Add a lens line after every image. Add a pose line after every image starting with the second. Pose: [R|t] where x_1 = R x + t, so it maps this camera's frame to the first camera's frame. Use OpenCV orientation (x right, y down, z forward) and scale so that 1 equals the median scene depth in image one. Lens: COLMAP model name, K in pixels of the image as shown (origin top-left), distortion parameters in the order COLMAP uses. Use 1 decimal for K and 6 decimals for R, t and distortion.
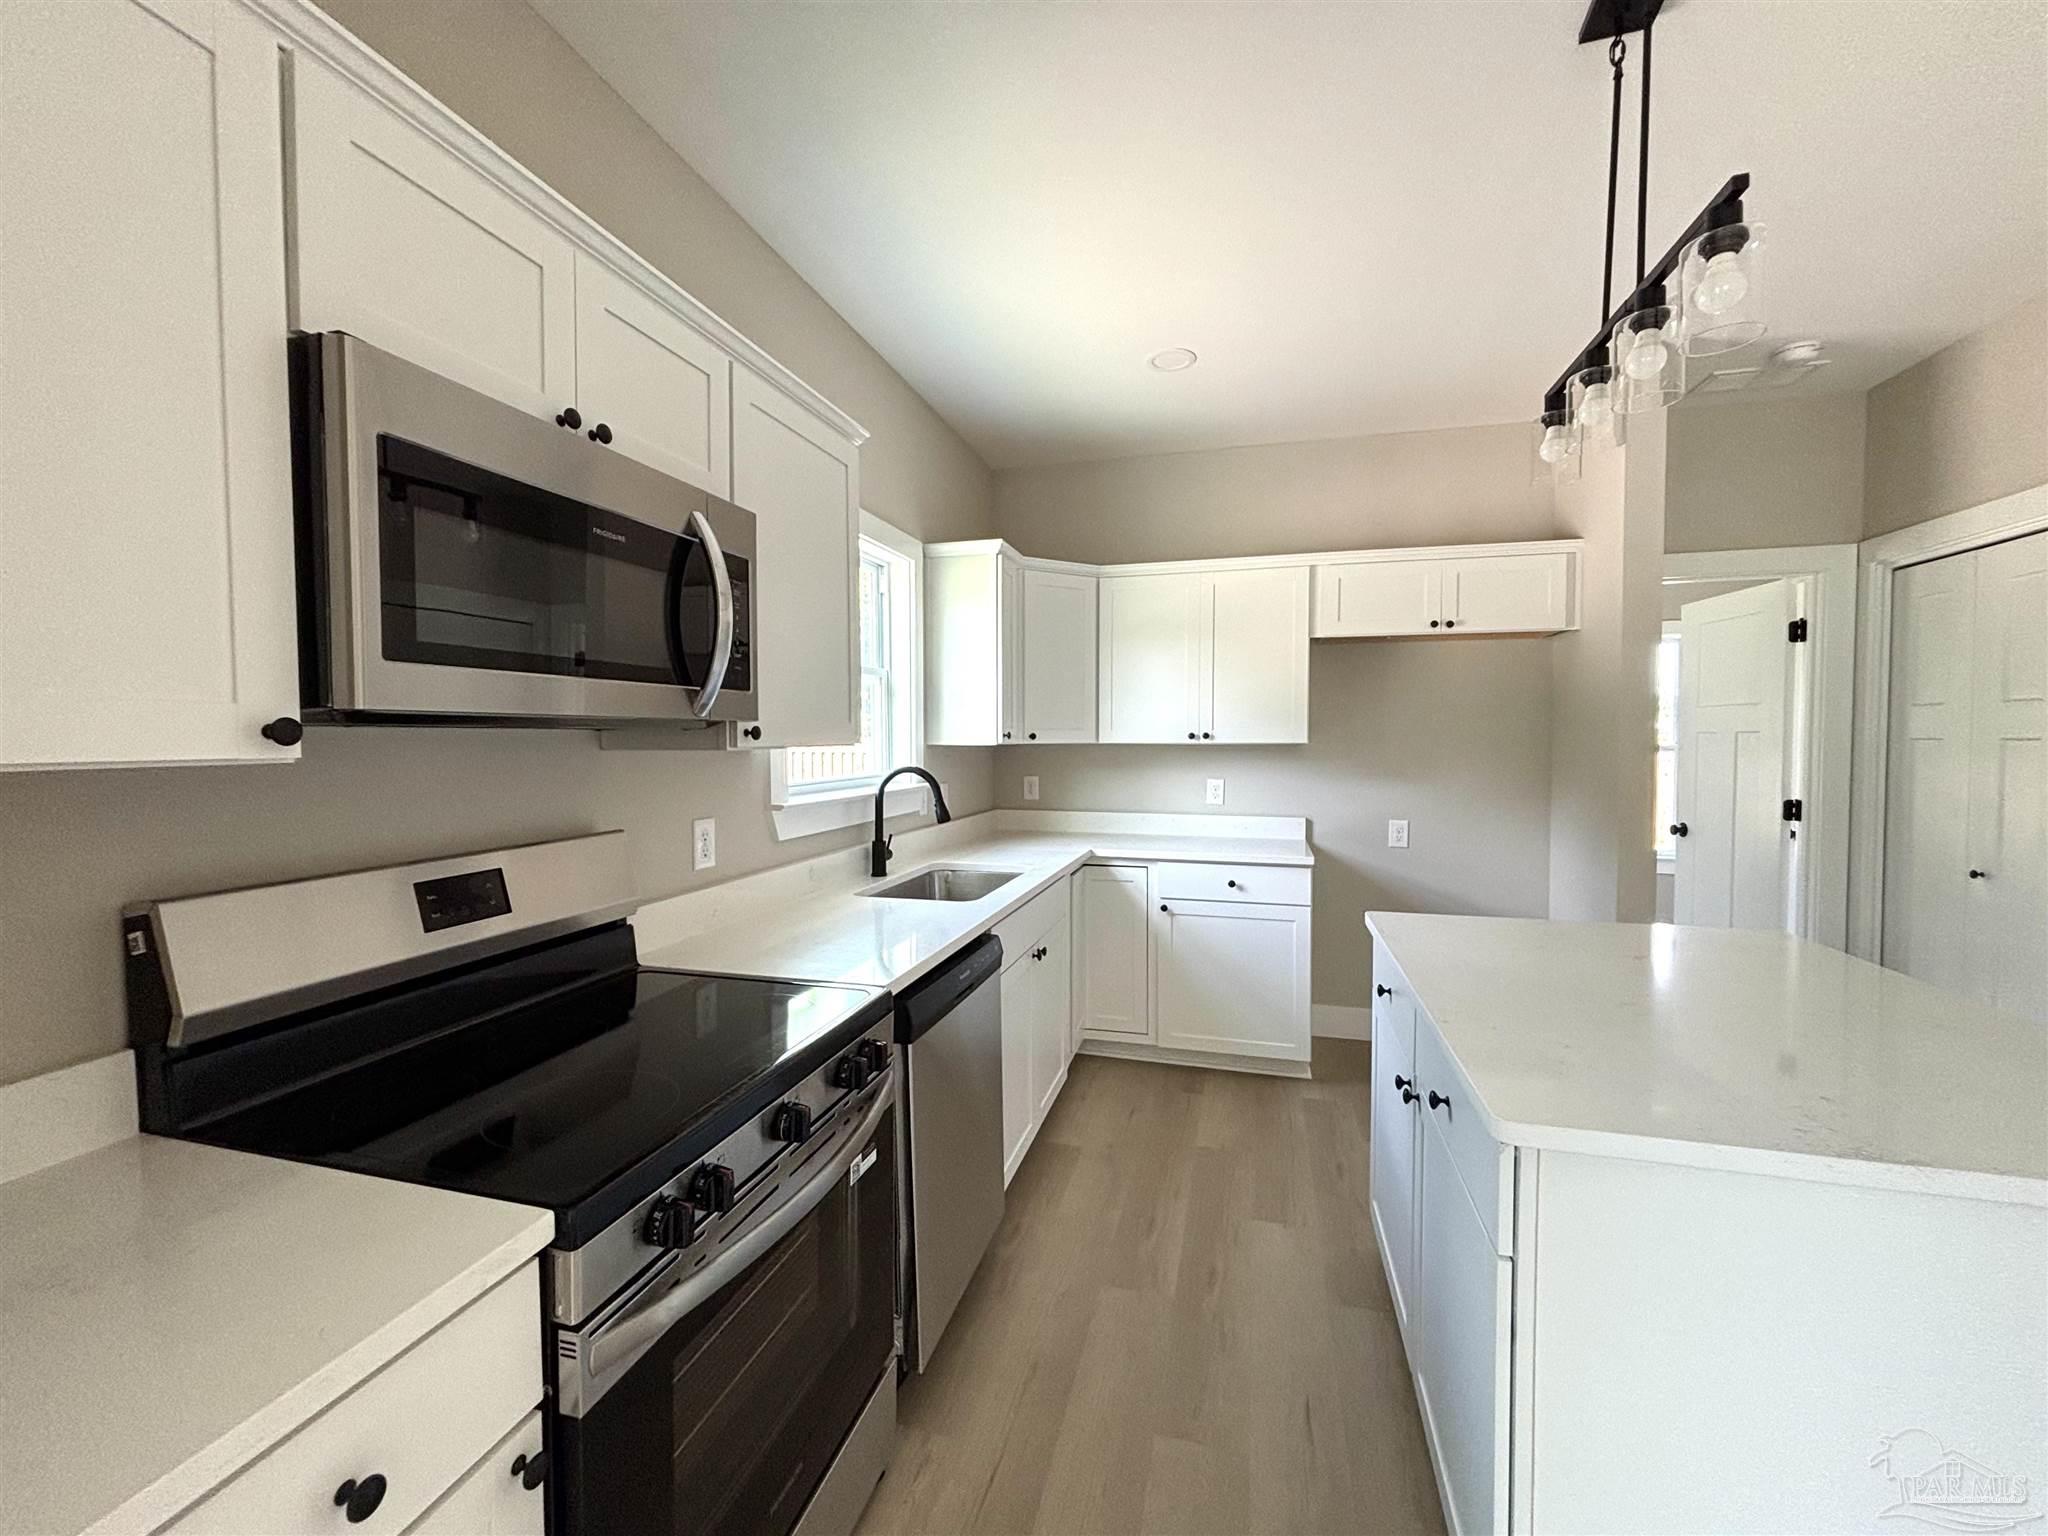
lens RADIAL K [[827.3, 0, 1022.4], [0, 827.3, 765.7], [0, 0, 1]] dist [-0.002643, -0.000140]
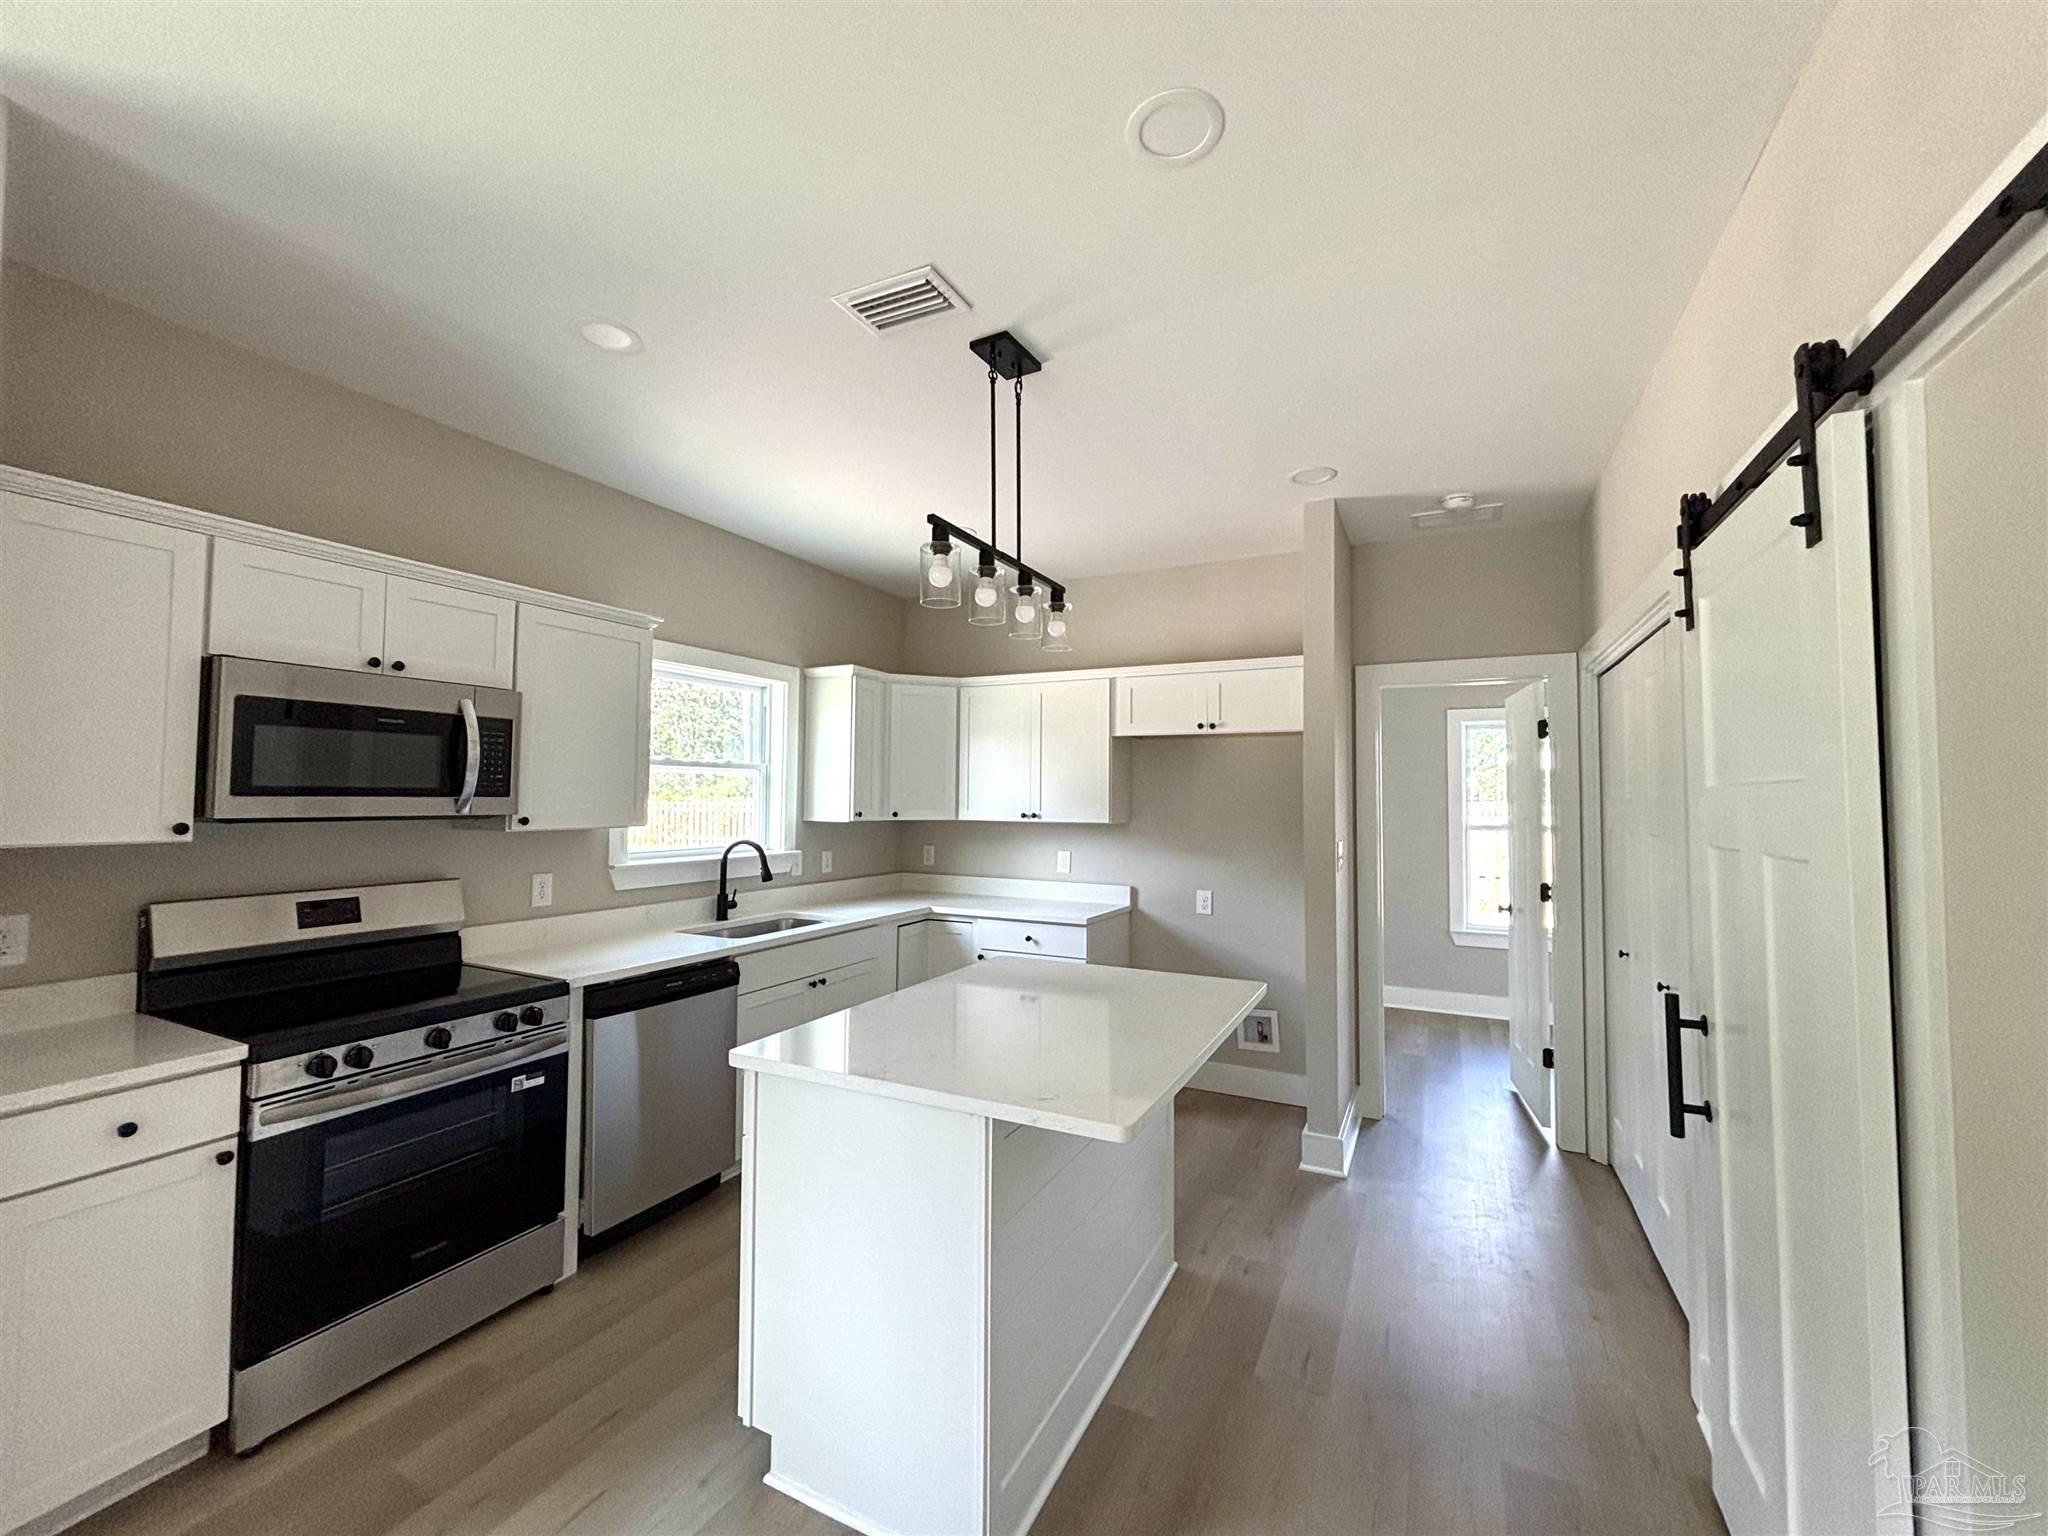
lens RADIAL K [[824.1, 0, 1023.8], [0, 824.1, 764.0], [0, 0, 1]] dist [-0.000220, 0.000192]
pose [[0.982074, 0.001350, -0.188490, 0.543105], [-0.016034, 0.996948, -0.076399, -0.024280], [0.187812, 0.078051, 0.979099, -0.242881]]
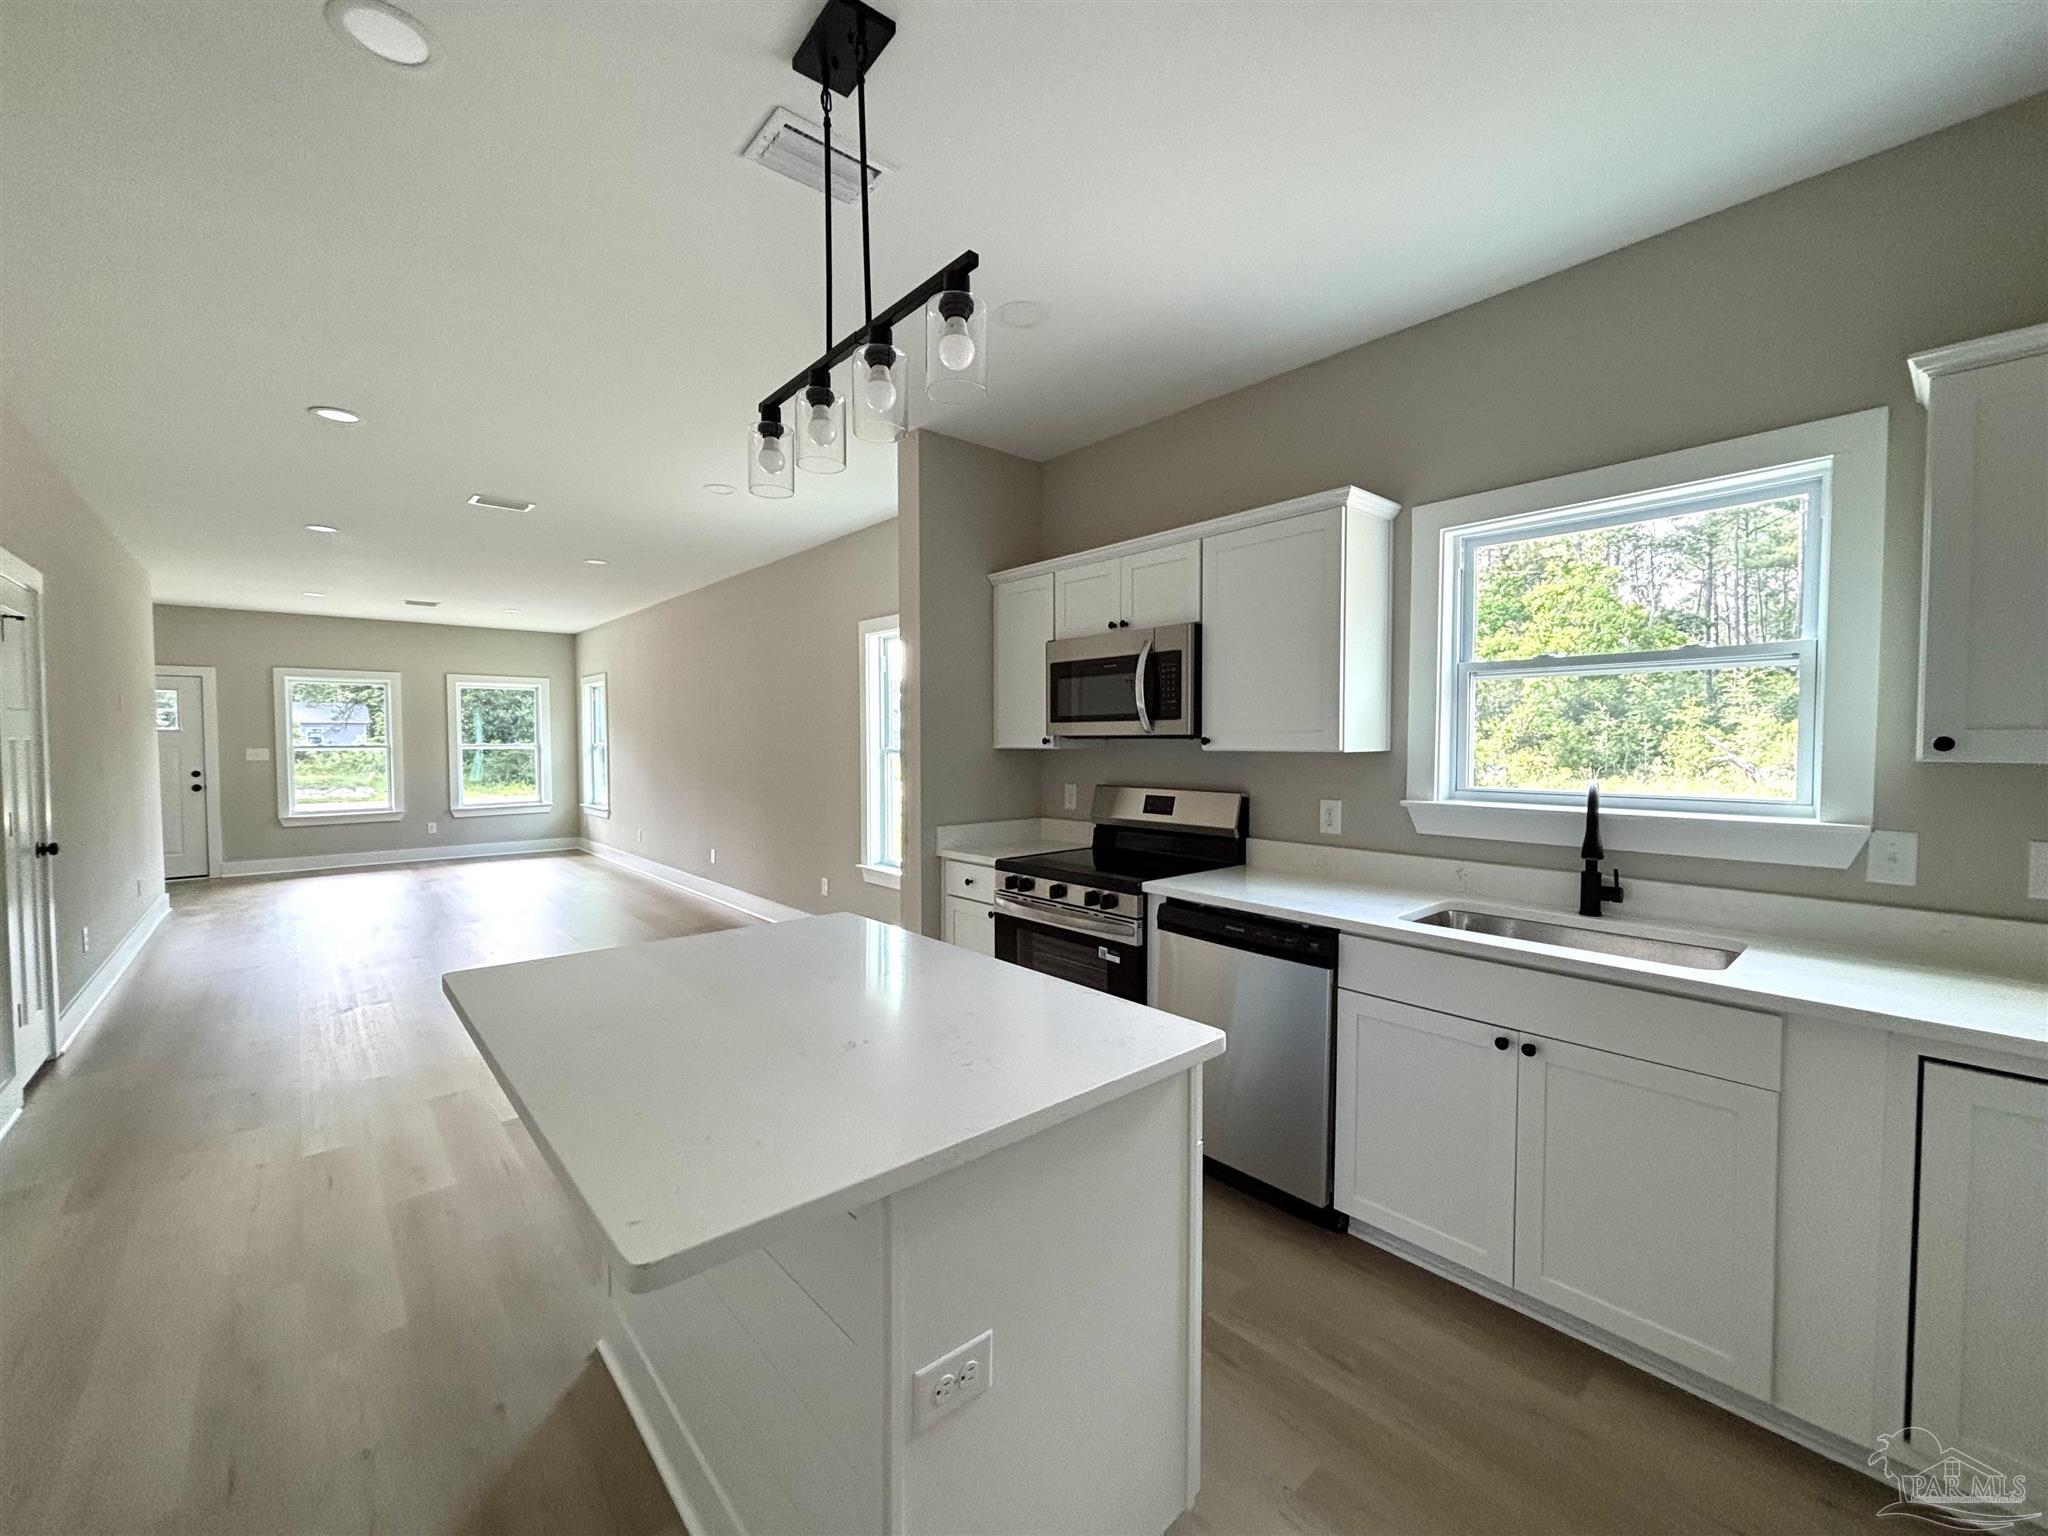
lens RADIAL K [[824.1, 0, 1023.8], [0, 824.1, 764.0], [0, 0, 1]] dist [-0.000220, 0.000192]
pose [[-0.539256, 0.024695, -0.841779, 0.779286], [-0.031469, 0.998281, 0.049446, -0.036274], [0.841553, 0.053154, -0.537552, 0.919970]]
